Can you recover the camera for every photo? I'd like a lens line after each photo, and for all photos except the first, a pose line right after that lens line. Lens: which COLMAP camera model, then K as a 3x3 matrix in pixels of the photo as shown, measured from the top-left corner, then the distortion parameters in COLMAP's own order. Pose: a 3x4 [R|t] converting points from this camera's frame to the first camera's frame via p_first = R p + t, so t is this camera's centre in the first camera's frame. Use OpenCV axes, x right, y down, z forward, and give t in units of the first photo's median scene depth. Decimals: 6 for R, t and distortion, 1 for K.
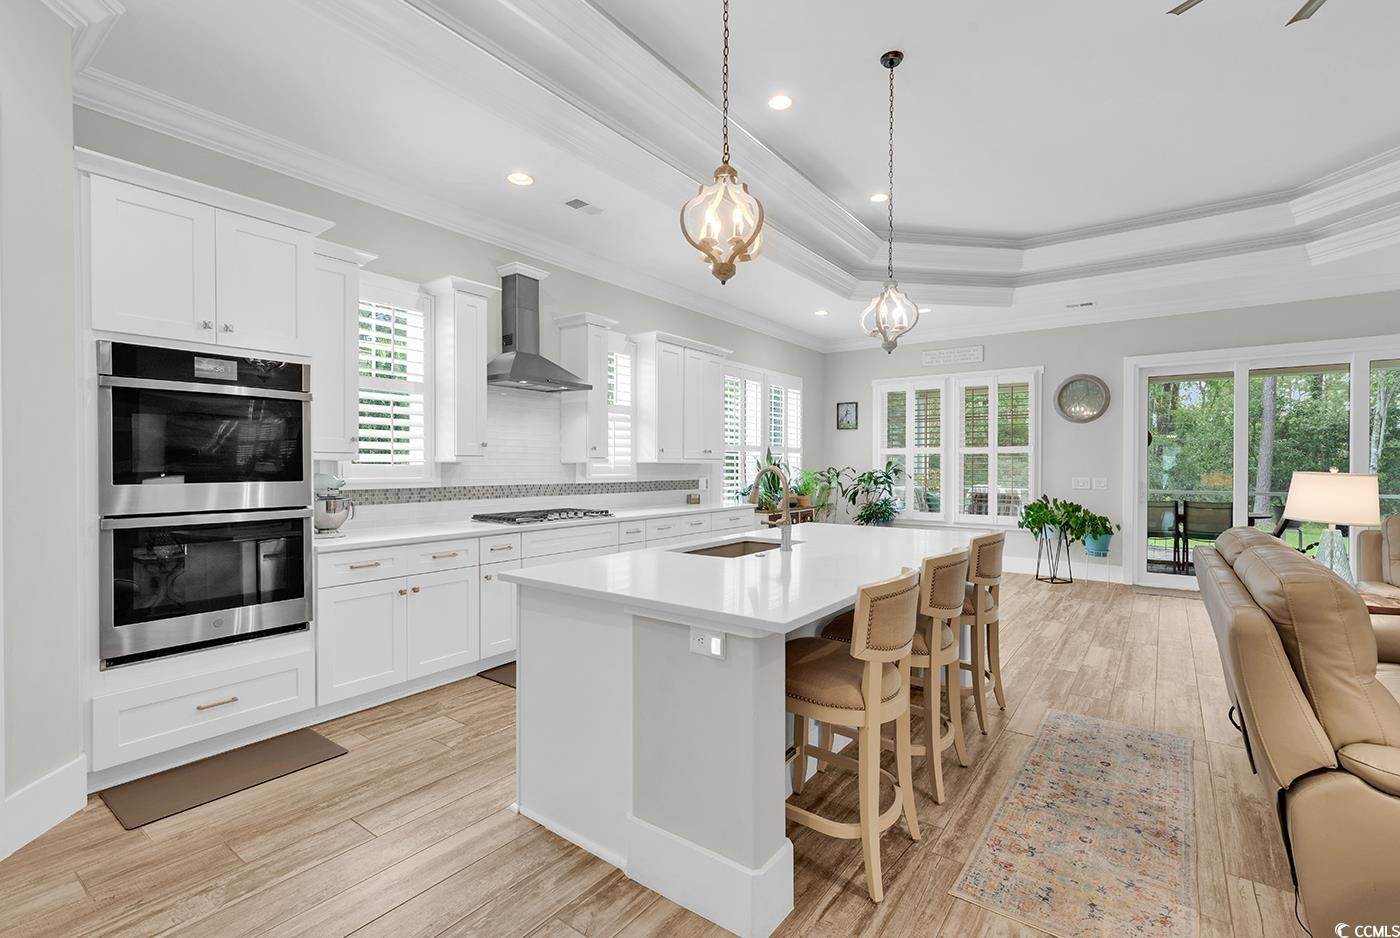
lens RADIAL K [[625.2, 0, 703.4], [0, 625.2, 467.8], [0, 0, 1]] dist [0.009564, -0.000645]
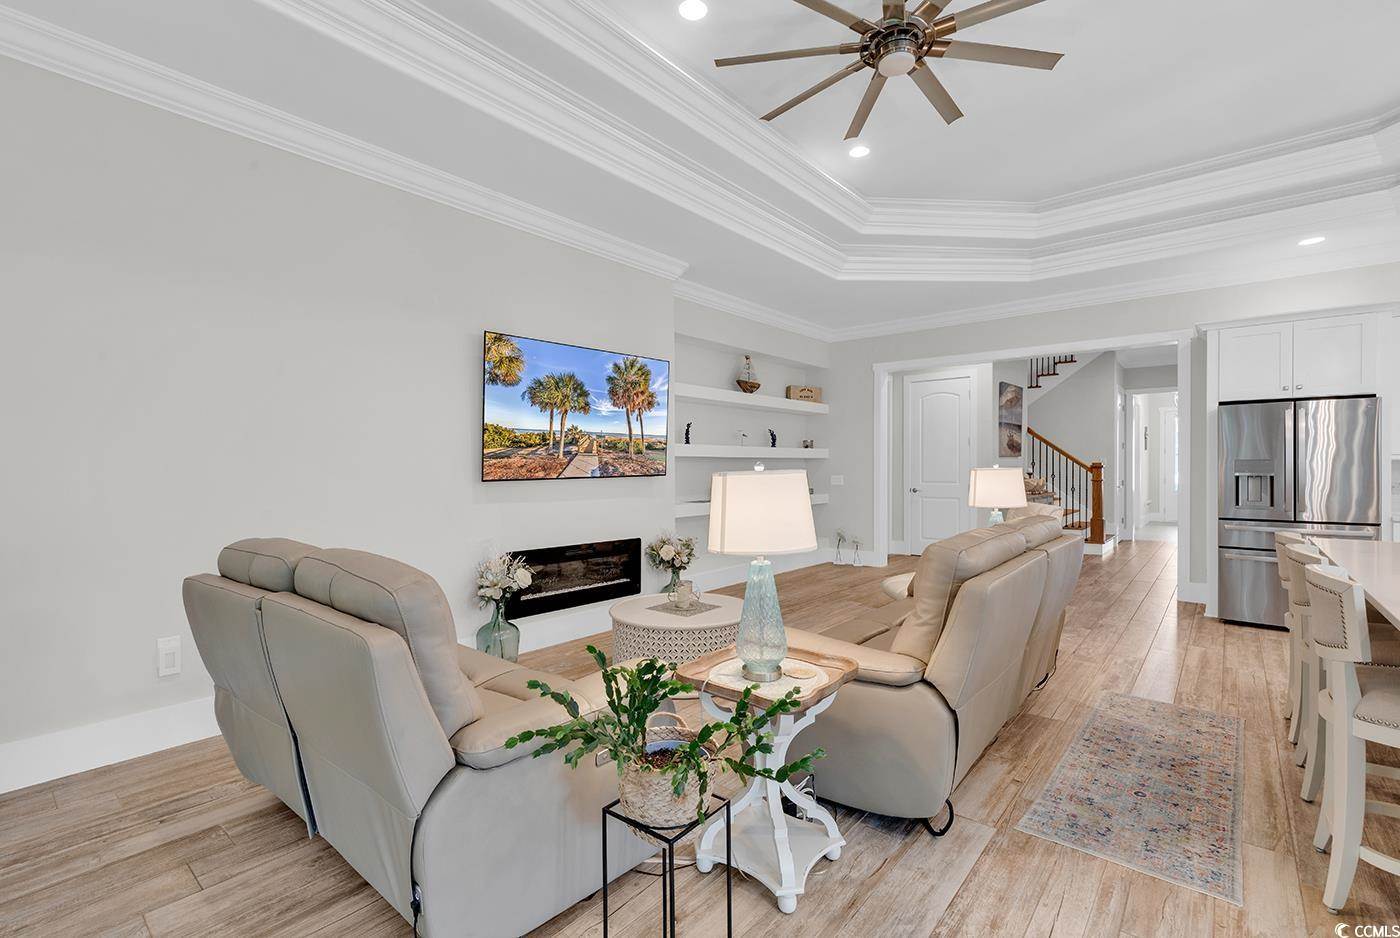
lens RADIAL K [[625.2, 0, 703.4], [0, 625.2, 467.8], [0, 0, 1]] dist [0.009564, -0.000645]
pose [[-0.997956, -0.002968, 0.063841, 0.651294], [-0.002514, 0.999971, 0.007195, 0.000974], [-0.063861, 0.007020, -0.997934, 1.044420]]
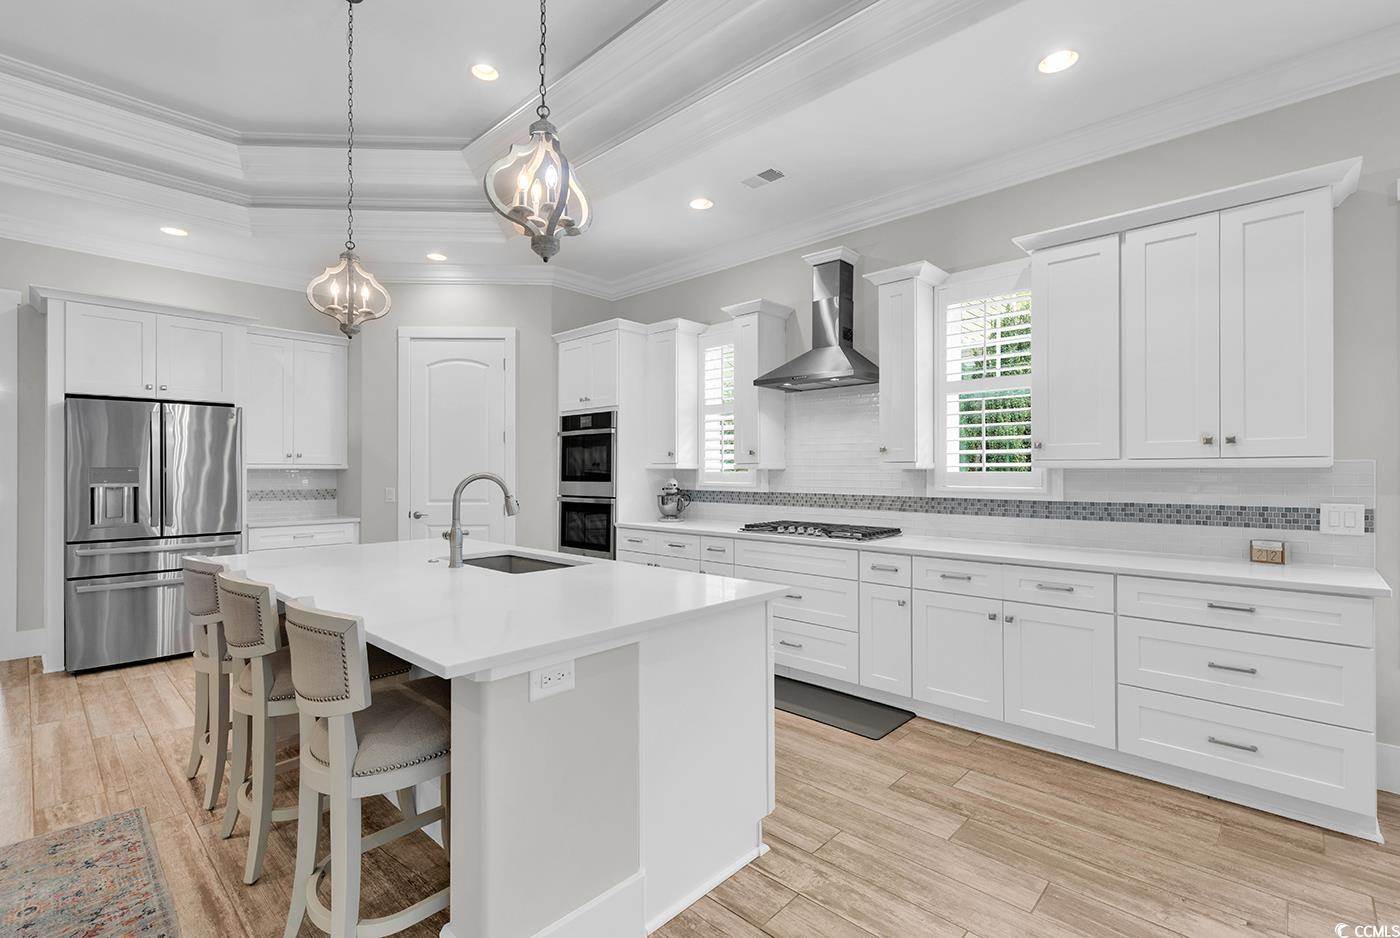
lens RADIAL K [[634.3, 0, 705.2], [0, 634.3, 469.0], [0, 0, 1]] dist [0.008426, 0.000246]
pose [[-0.117151, -0.006680, -0.993092, 0.590523], [-0.003175, 0.999975, -0.006352, -0.002123], [0.993109, 0.002409, -0.117170, 0.868004]]
